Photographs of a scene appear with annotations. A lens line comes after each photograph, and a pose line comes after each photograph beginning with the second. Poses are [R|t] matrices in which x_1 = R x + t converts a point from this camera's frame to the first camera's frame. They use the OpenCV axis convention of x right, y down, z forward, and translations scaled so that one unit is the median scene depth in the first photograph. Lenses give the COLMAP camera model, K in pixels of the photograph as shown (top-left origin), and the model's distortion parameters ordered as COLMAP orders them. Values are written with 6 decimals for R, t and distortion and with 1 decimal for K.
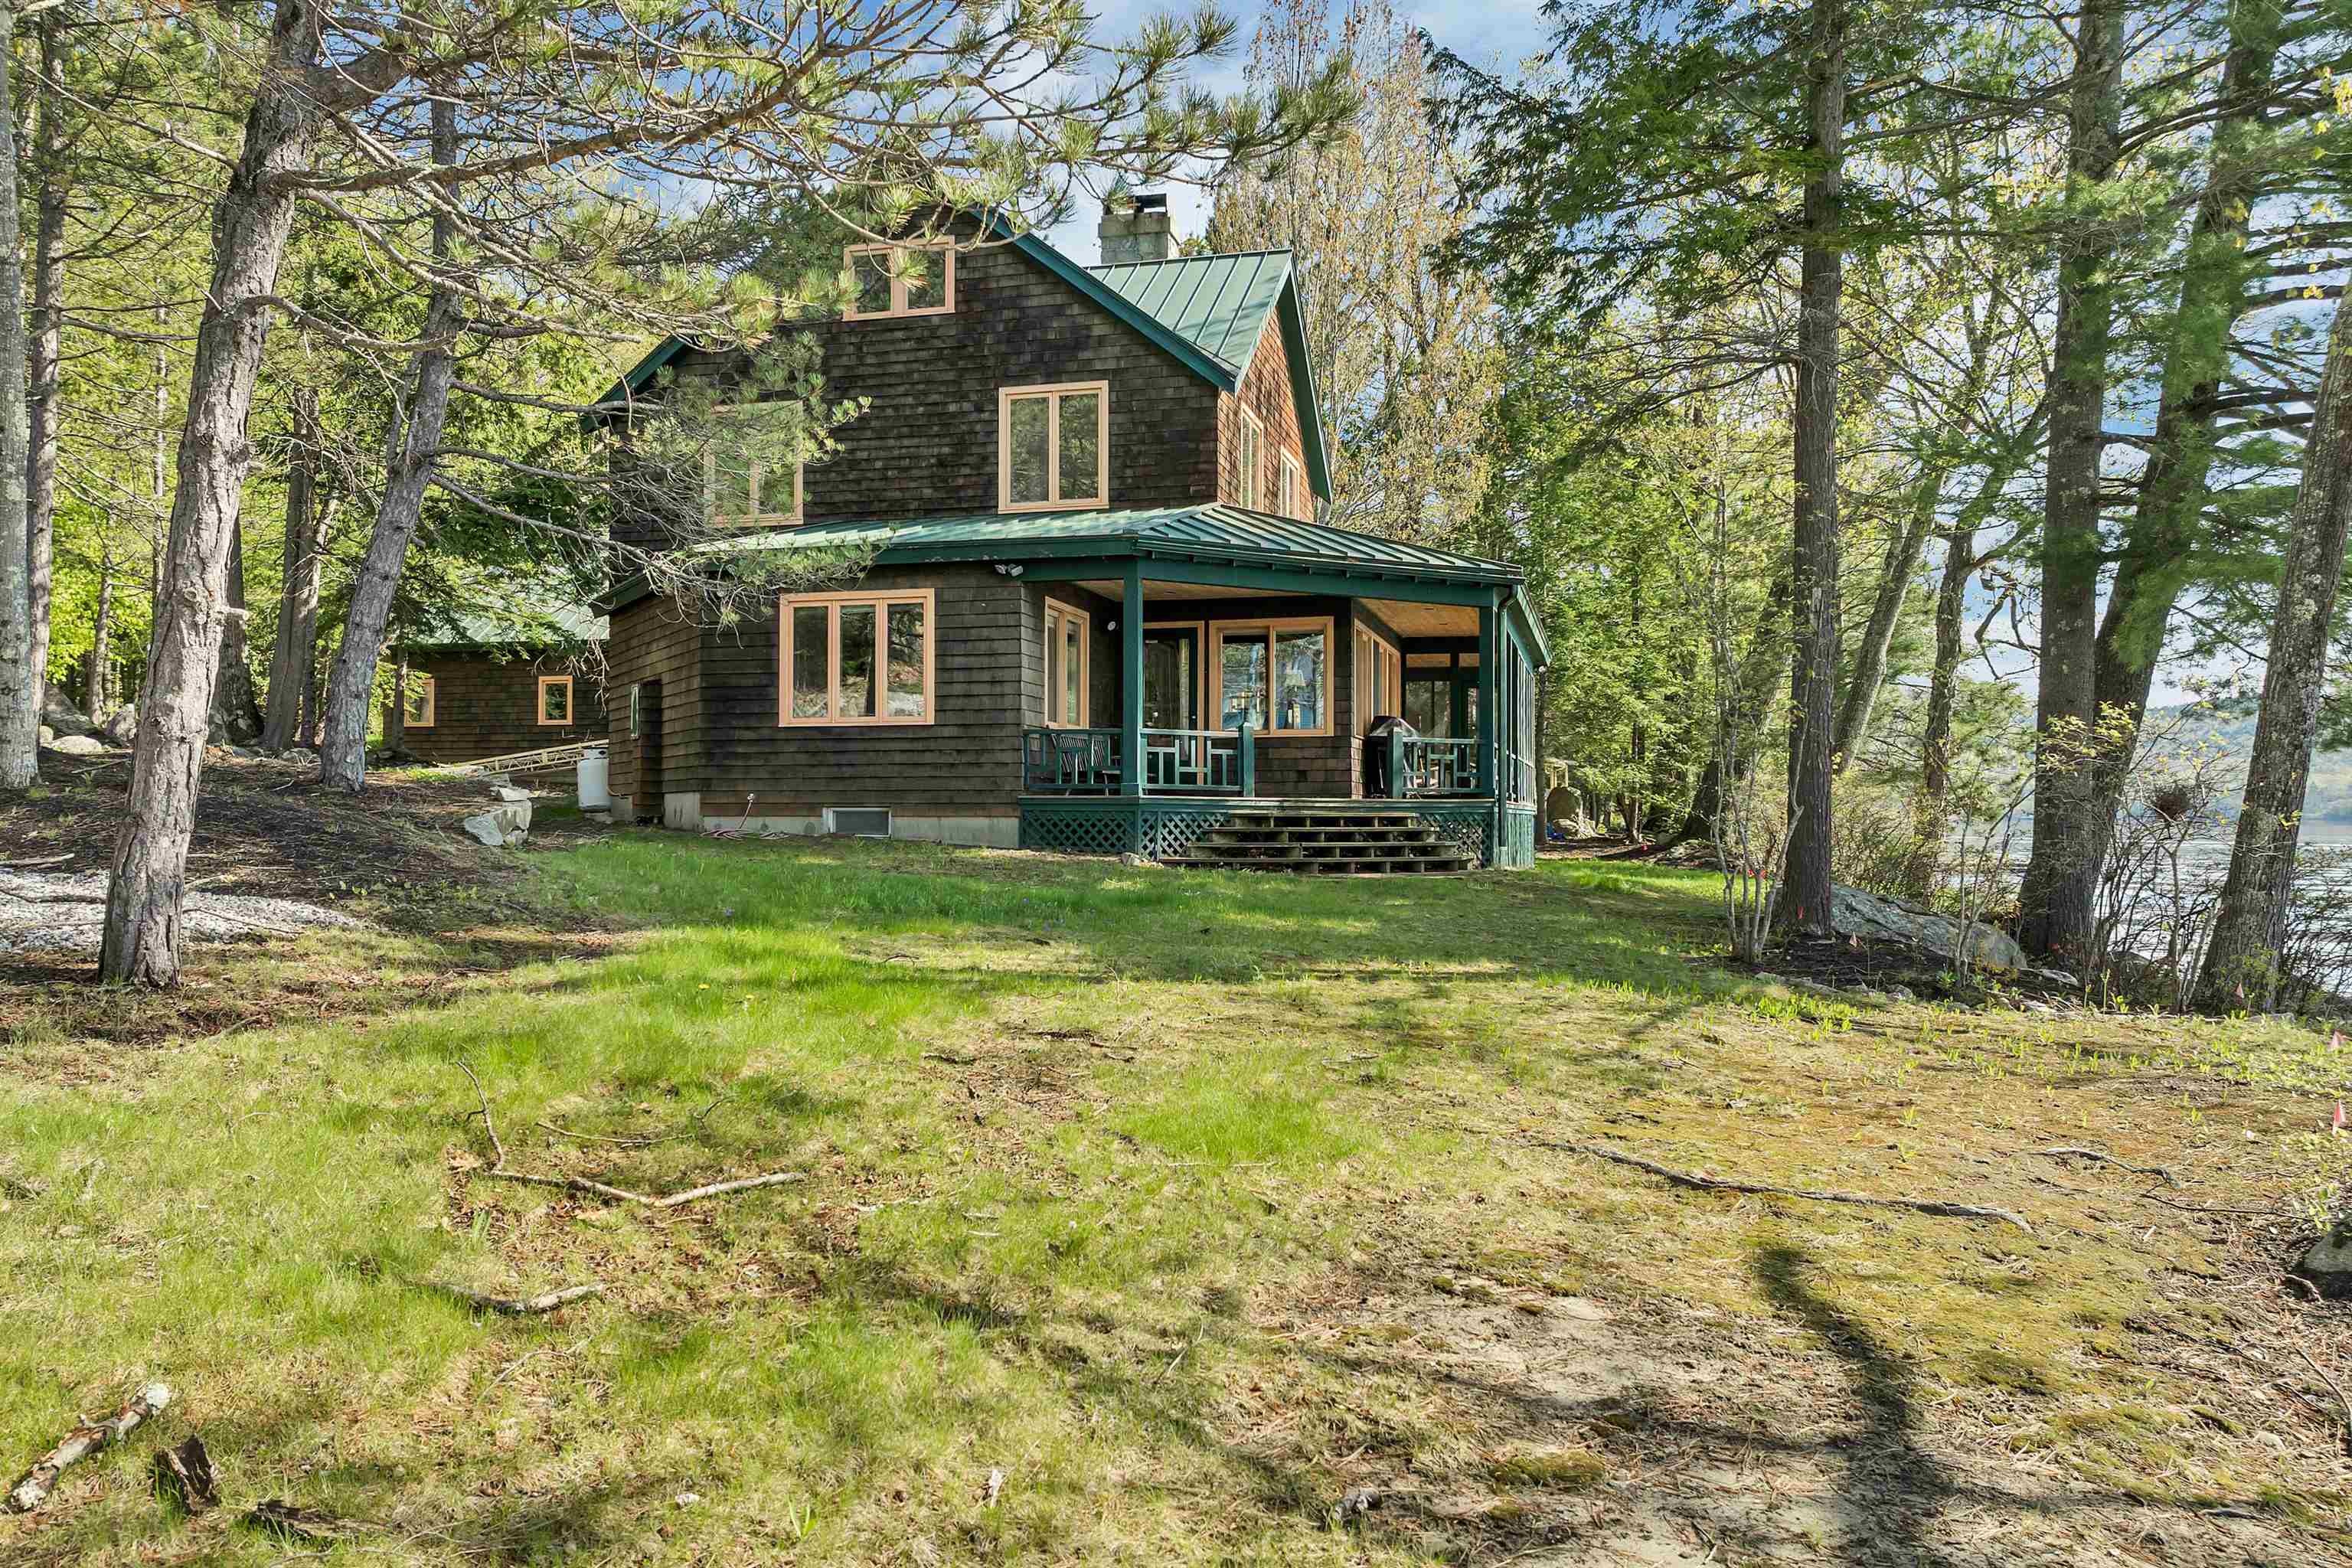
lens RADIAL K [[1684.3, 0, 1176.0], [0, 1684.3, 784.0], [0, 0, 1]] dist [-0.015901, -0.052699]
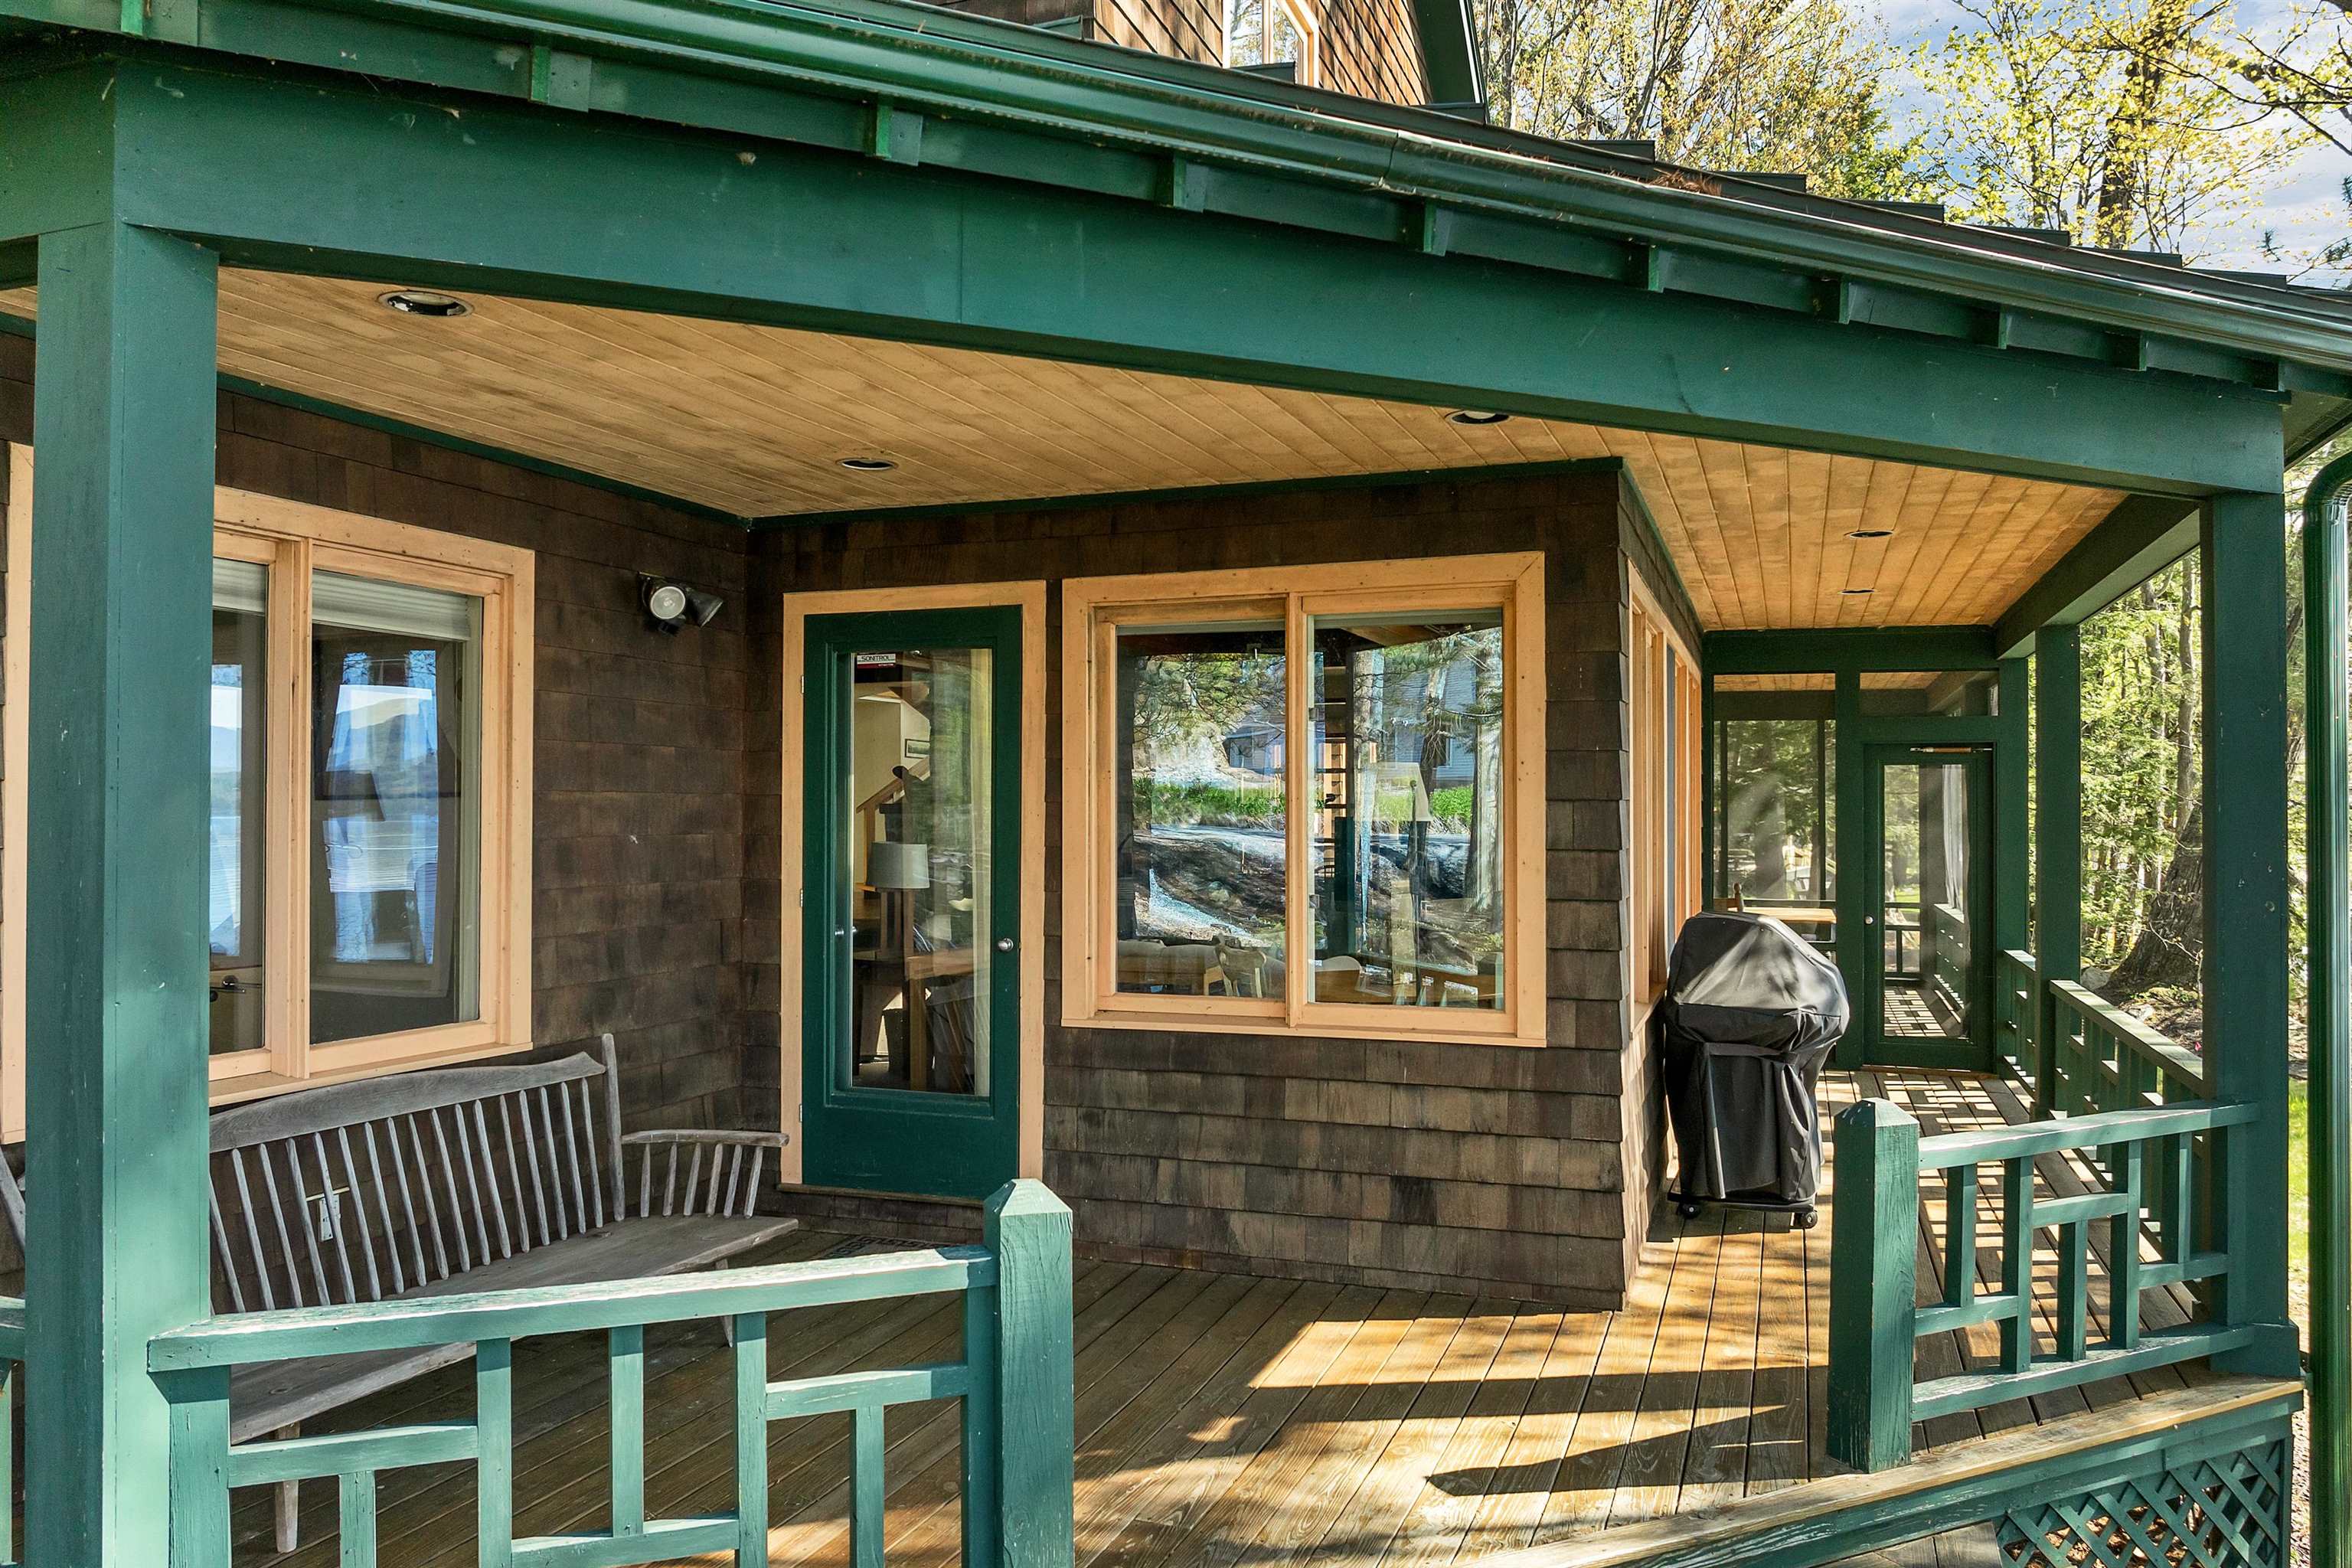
lens RADIAL K [[1684.3, 0, 1176.0], [0, 1684.3, 784.0], [0, 0, 1]] dist [-0.015901, -0.052699]
pose [[0.994979, -0.001079, -0.100077, 0.063960], [0.001732, 0.999978, 0.006441, -0.066917], [0.100068, -0.006582, 0.994959, 0.743117]]
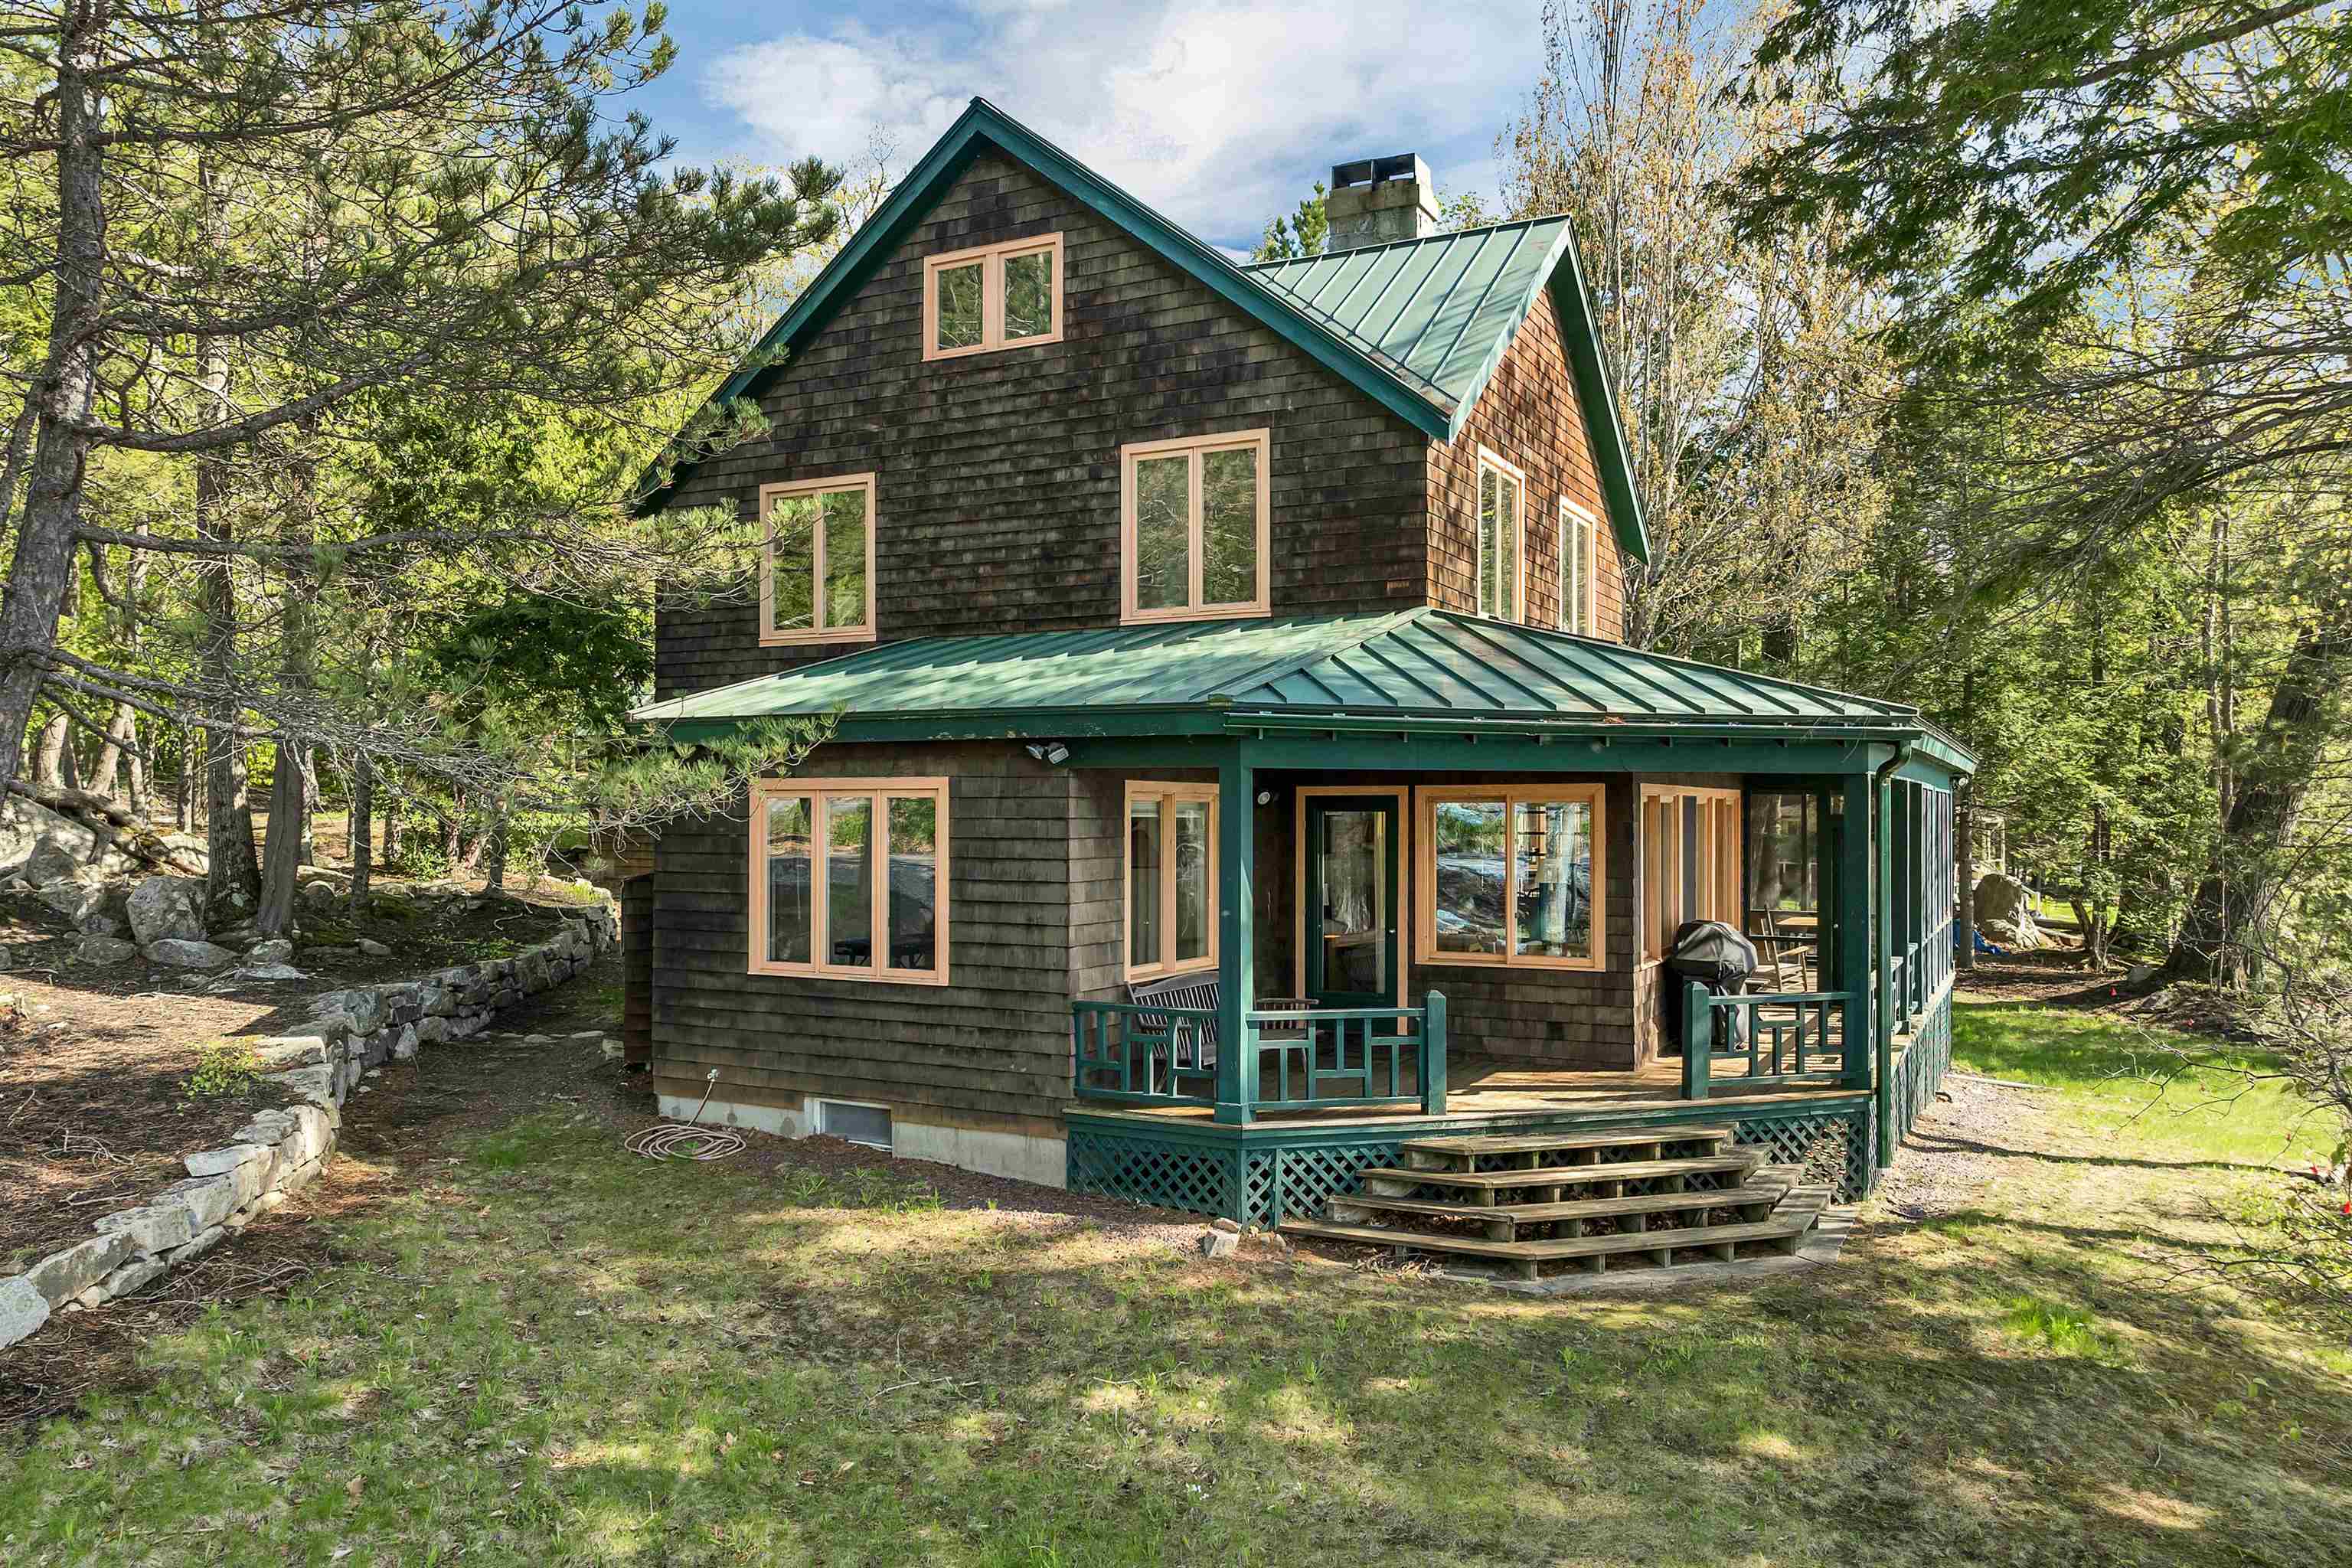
lens RADIAL K [[1684.3, 0, 1176.0], [0, 1684.3, 784.0], [0, 0, 1]] dist [-0.015901, -0.052699]
pose [[0.973295, -0.003884, -0.229527, 0.080507], [0.004773, 0.999983, 0.003321, -0.100692], [0.229510, -0.004328, 0.973297, 0.336096]]
